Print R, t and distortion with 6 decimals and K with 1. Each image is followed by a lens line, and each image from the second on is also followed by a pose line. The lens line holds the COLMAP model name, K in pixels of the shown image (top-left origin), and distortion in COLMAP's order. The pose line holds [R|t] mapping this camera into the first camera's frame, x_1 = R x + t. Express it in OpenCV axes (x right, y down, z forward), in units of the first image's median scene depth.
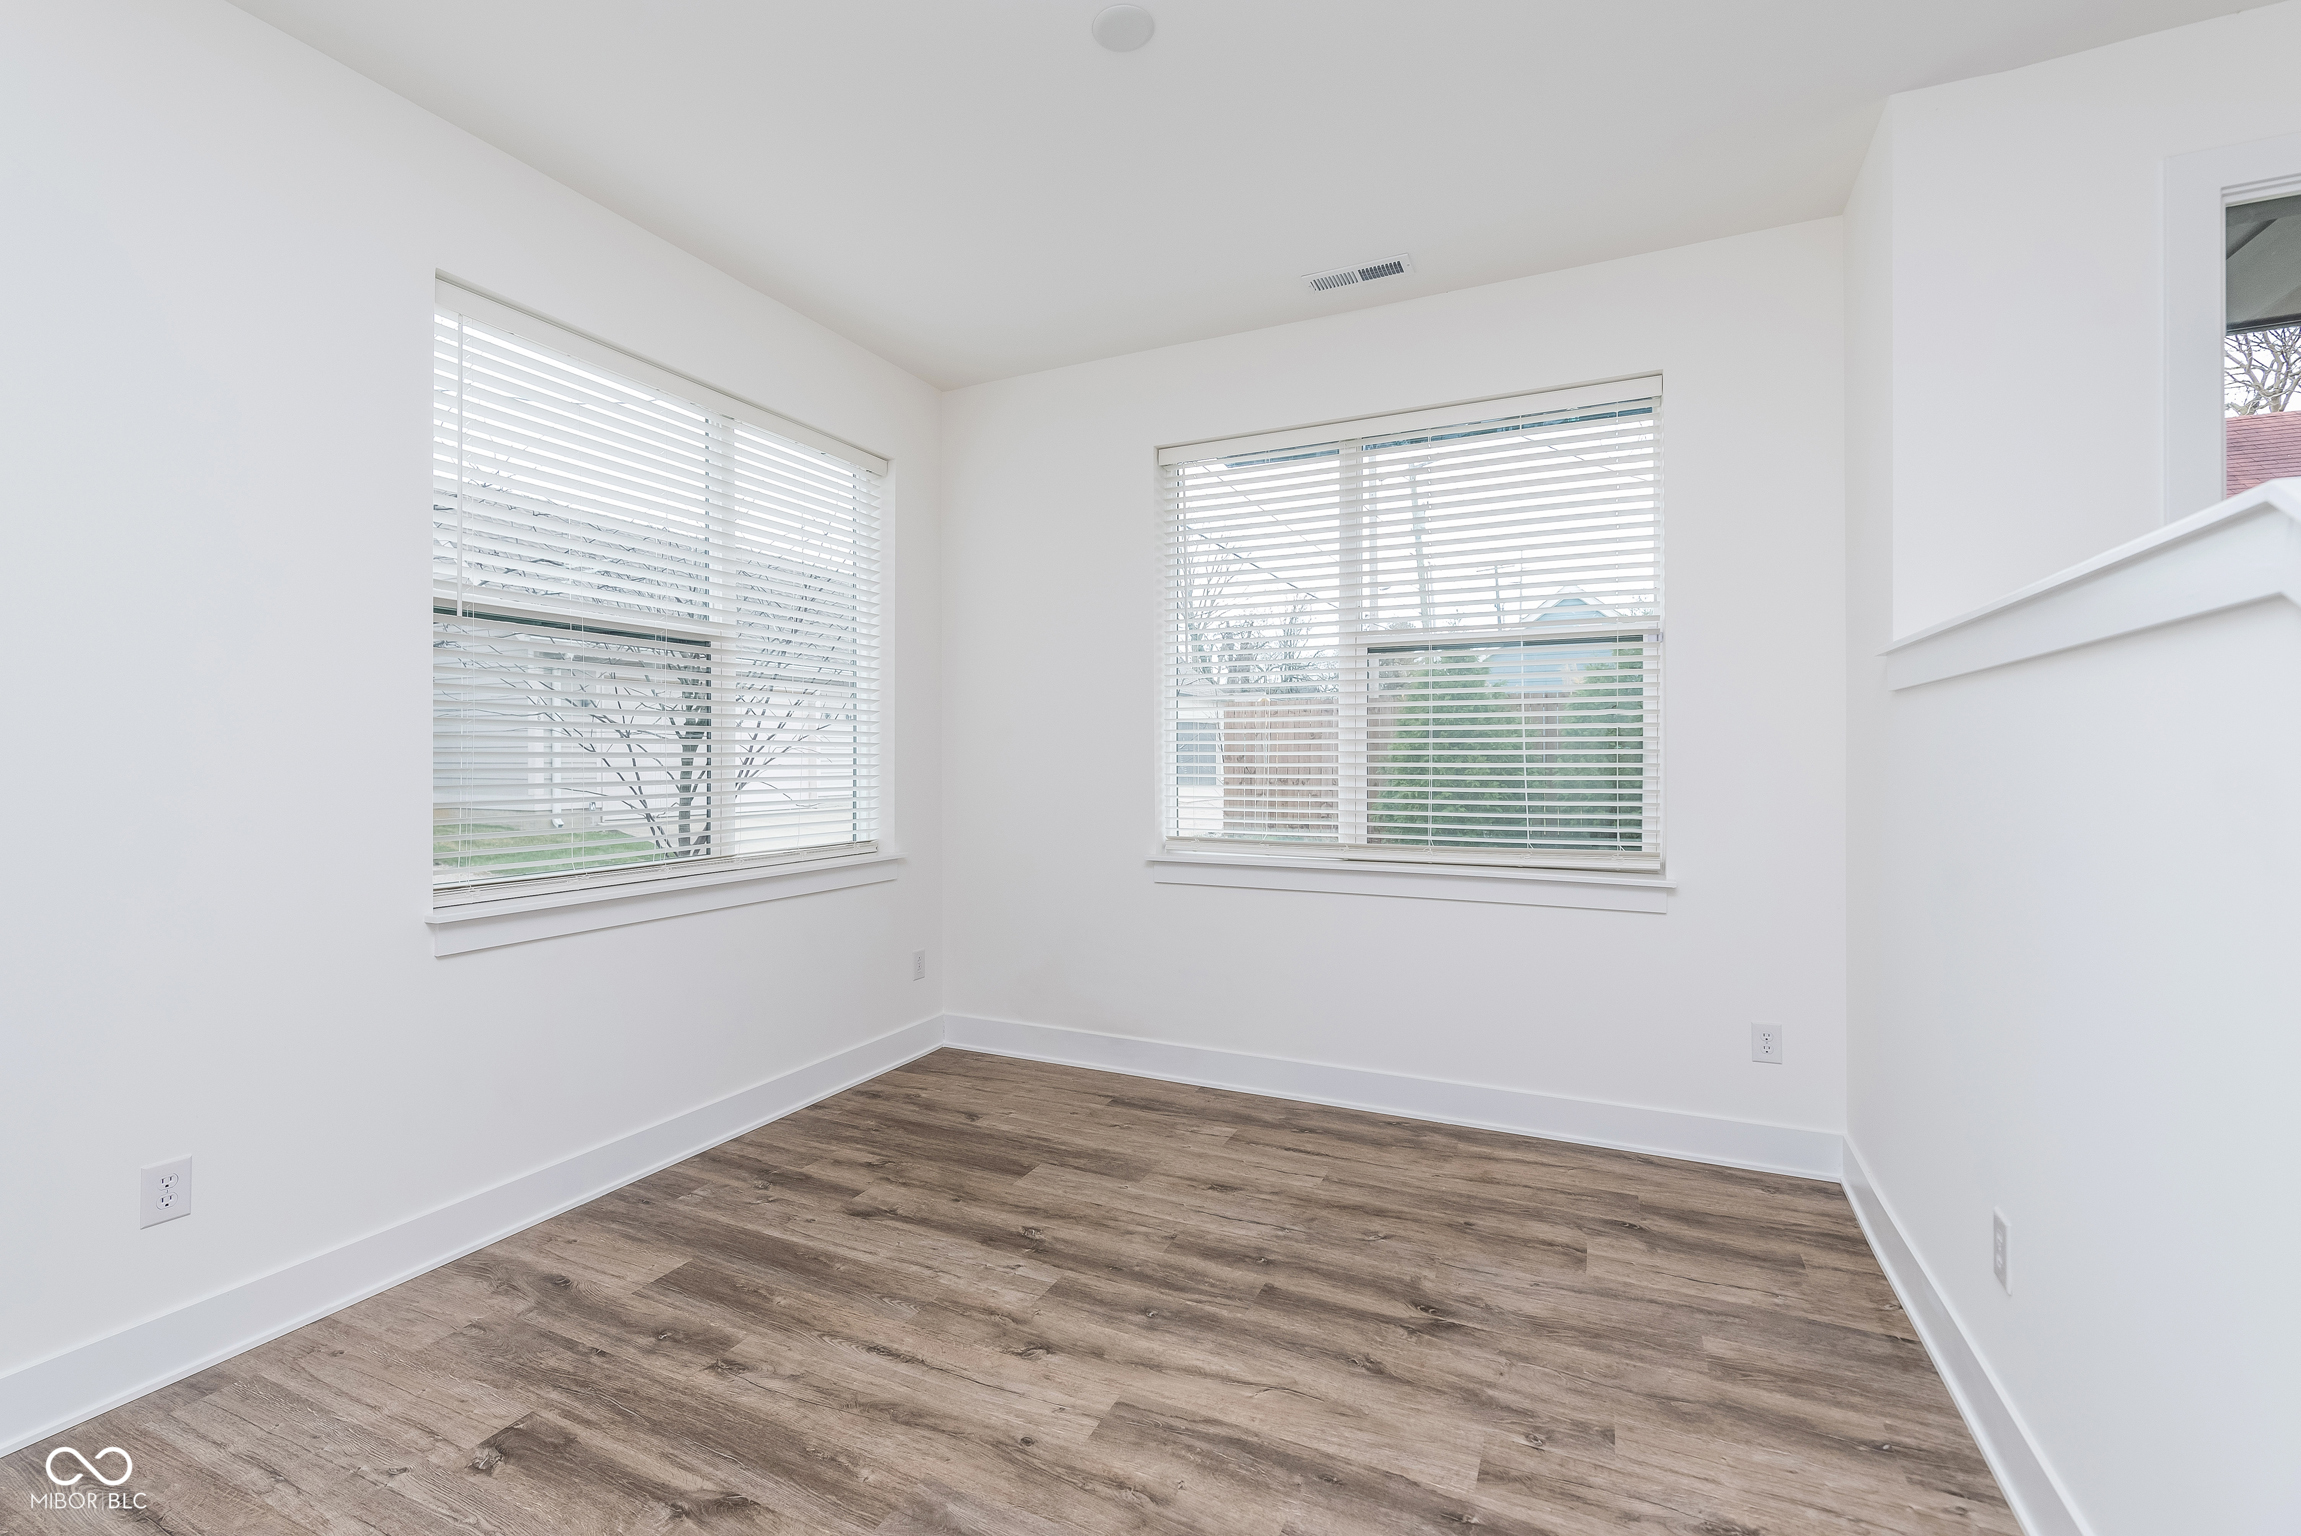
lens RADIAL K [[980.7, 0, 1108.4], [0, 980.7, 767.2], [0, 0, 1]] dist [0.000465, -0.001327]
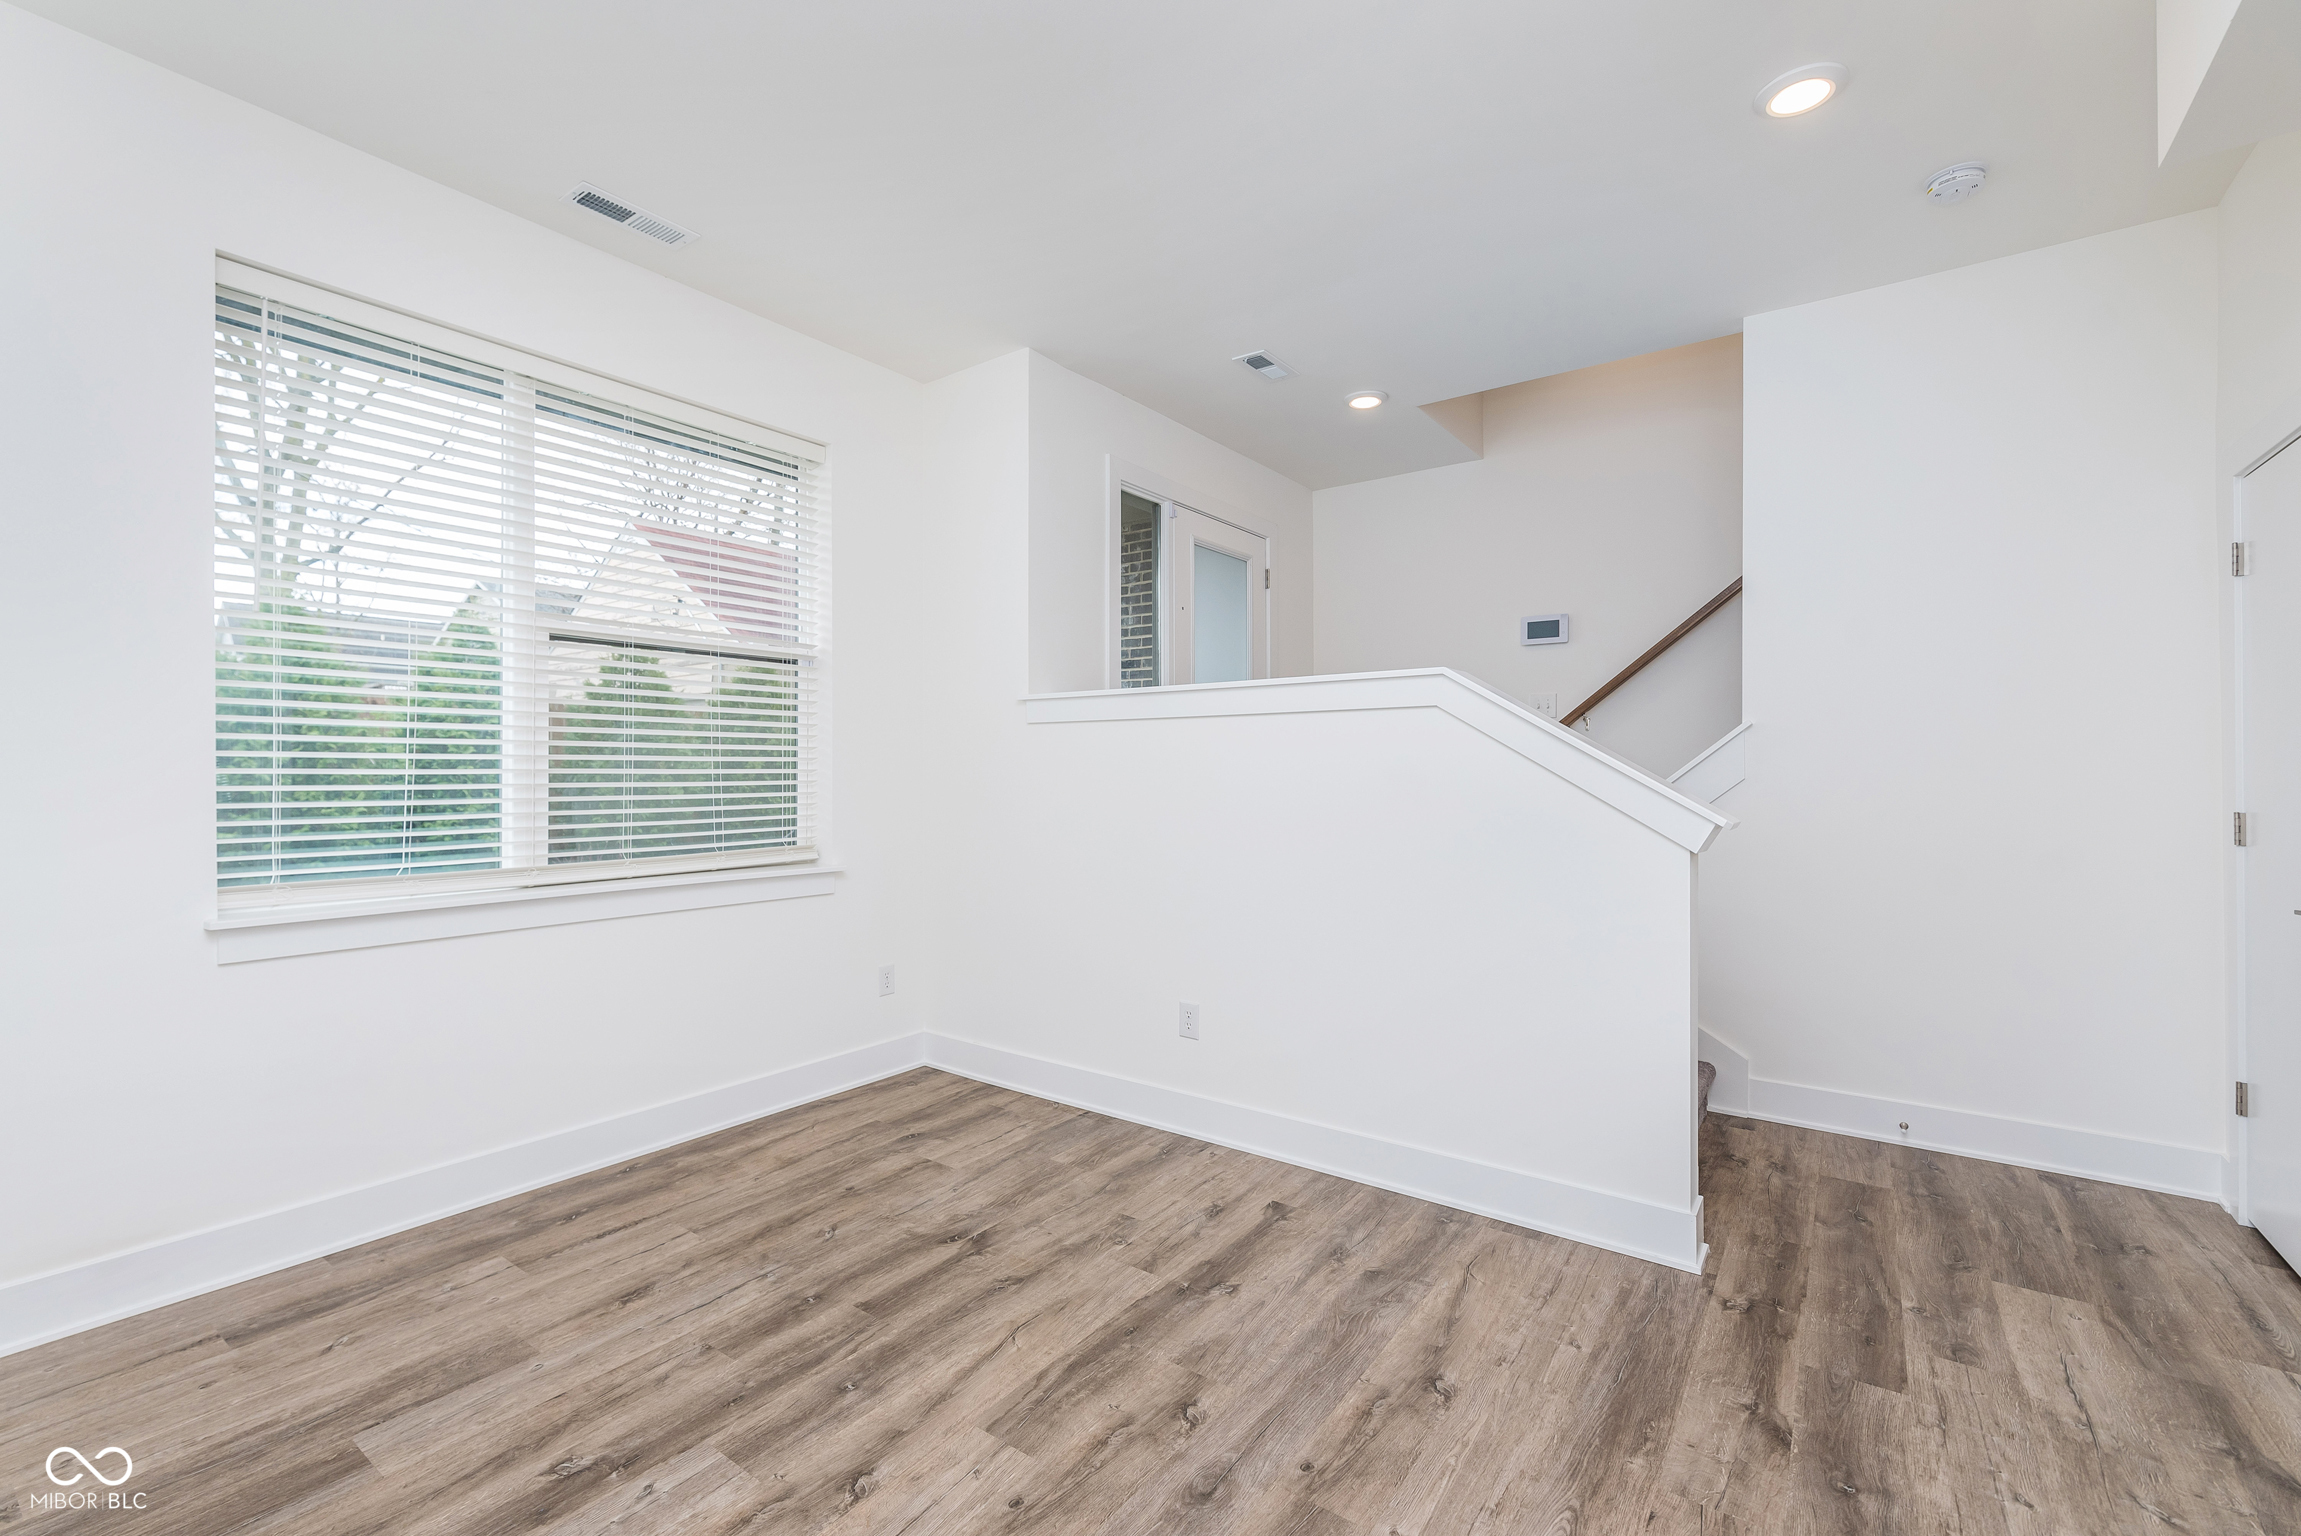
lens RADIAL K [[993.8, 0, 1113.6], [0, 993.8, 770.7], [0, 0, 1]] dist [-0.000725, -0.000510]
pose [[0.188892, 0.001209, 0.981997, -0.711585], [0.008434, 0.999960, -0.002853, 0.005212], [-0.981962, 0.008821, 0.188874, 0.531435]]
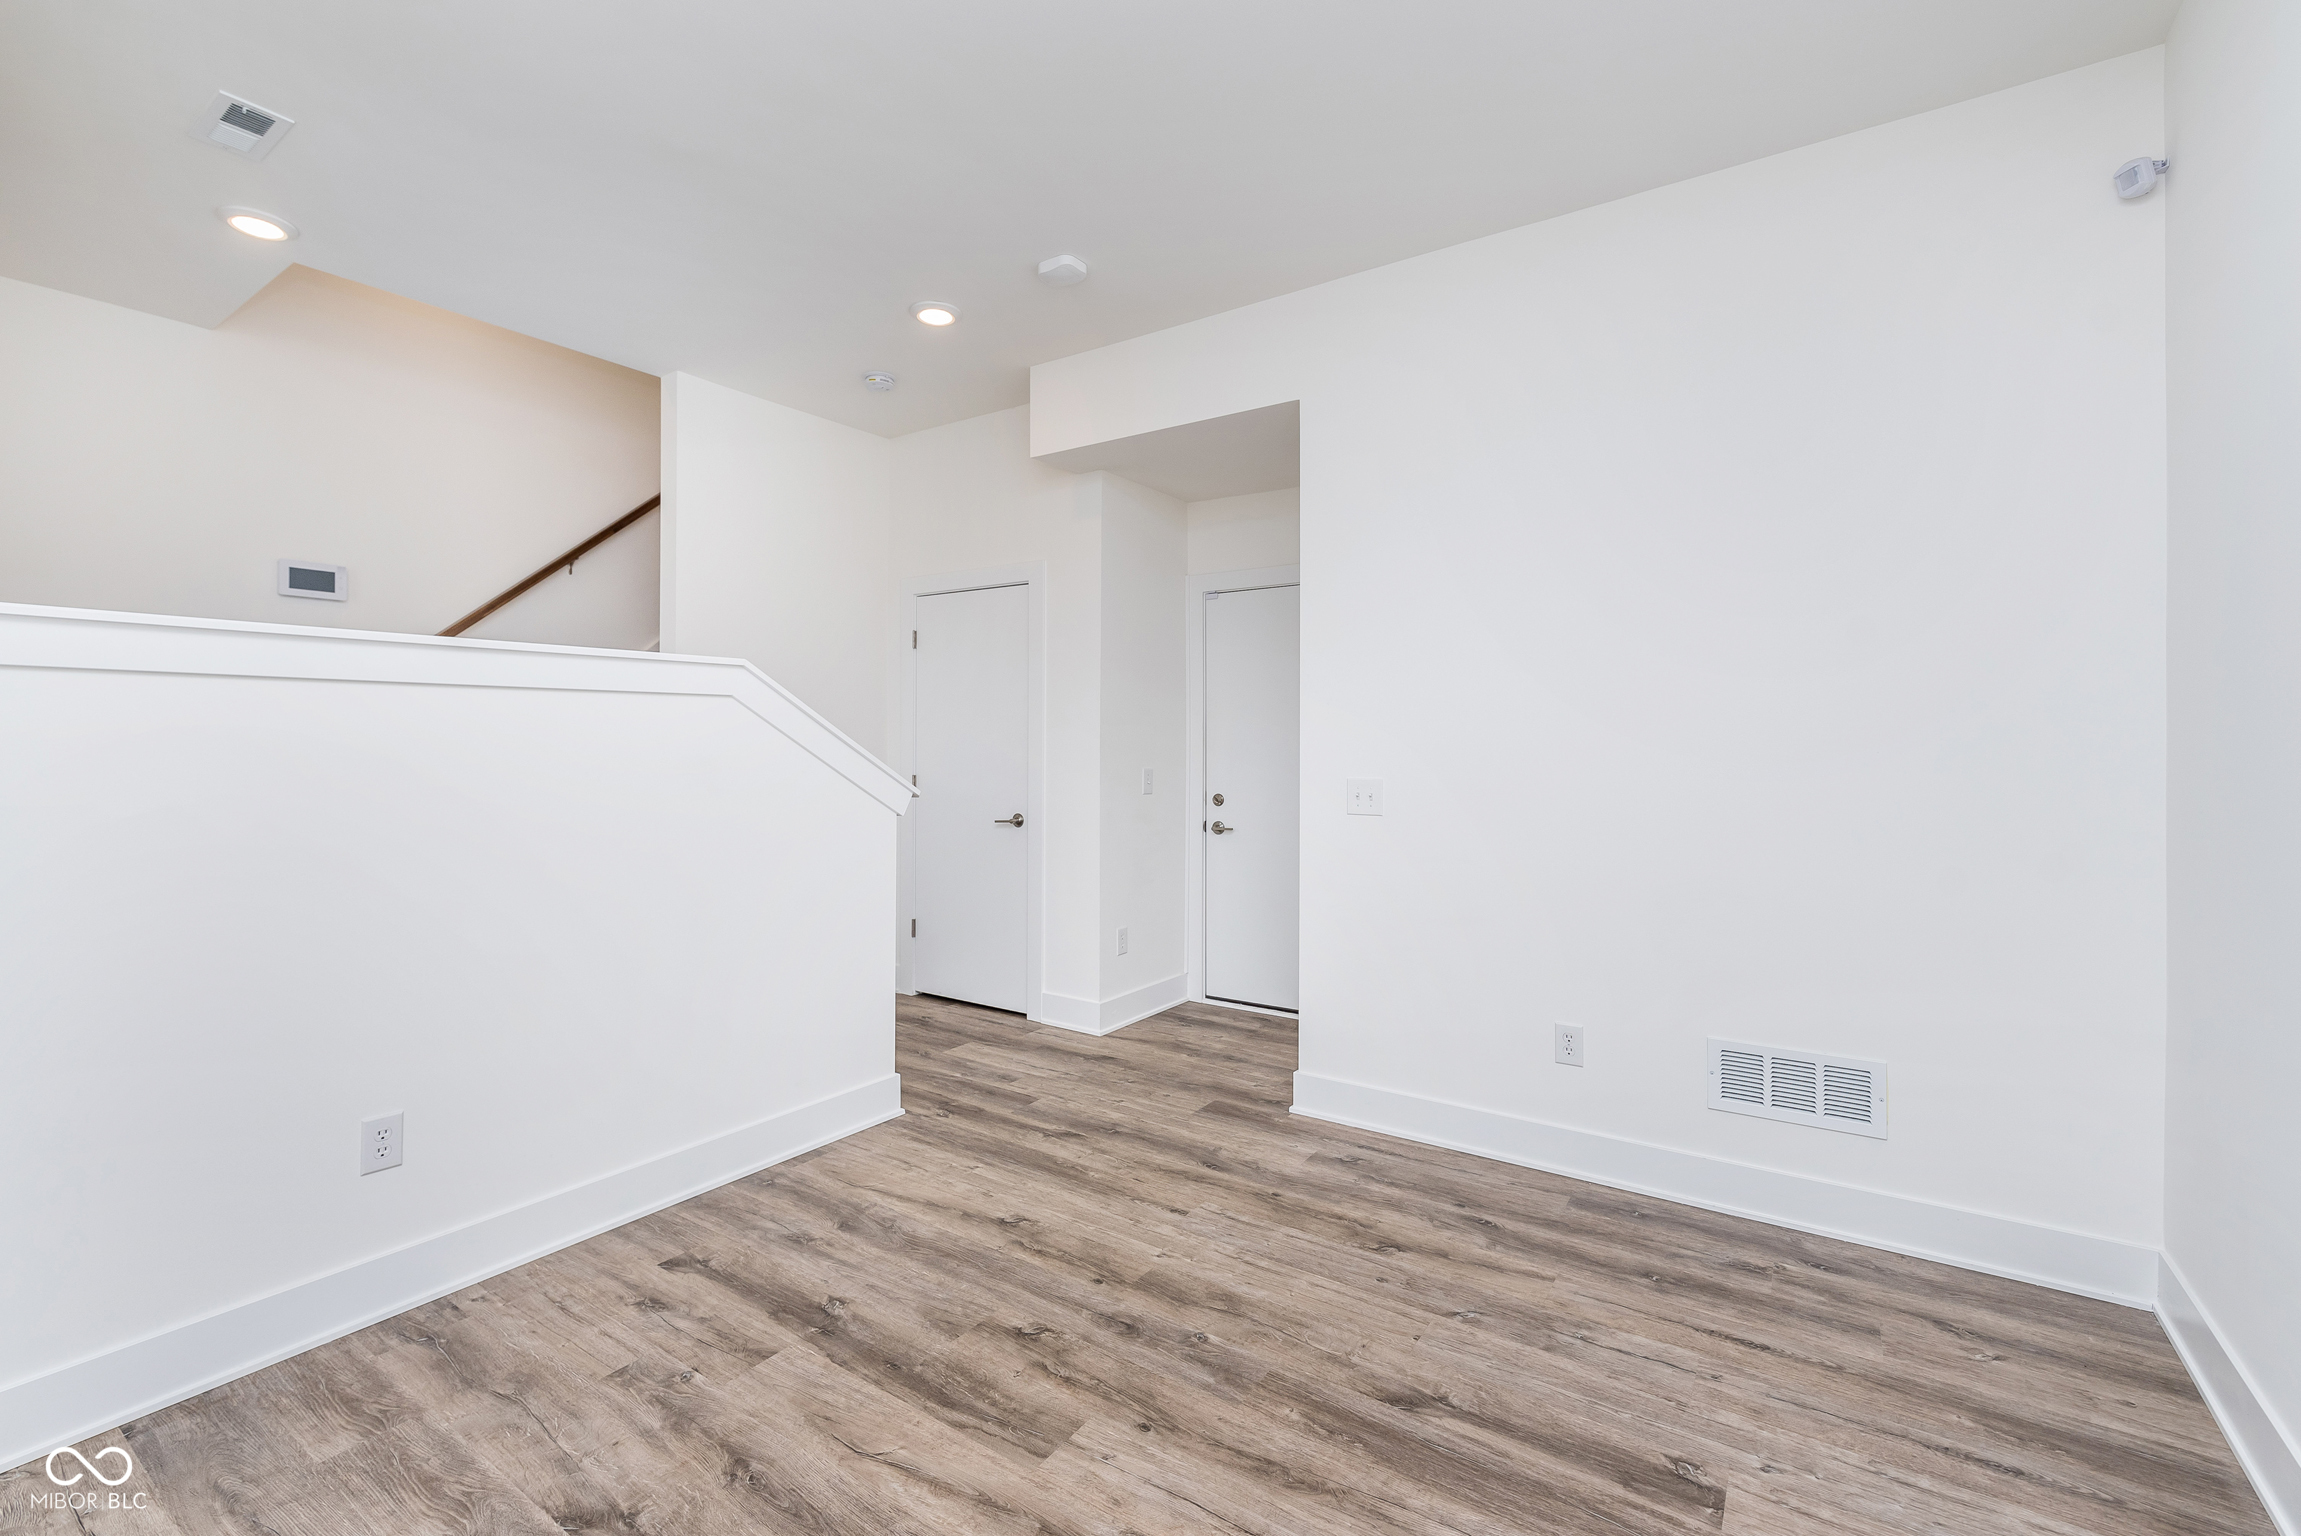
lens RADIAL K [[1002.0, 0, 1131.9], [0, 1002.0, 754.9], [0, 0, 1]] dist [-0.000017, -0.000685]
pose [[-0.990210, -0.002553, 0.139559, -0.155401], [0.000127, 0.999816, 0.019195, -0.022748], [-0.139582, 0.019025, -0.990028, 1.471098]]
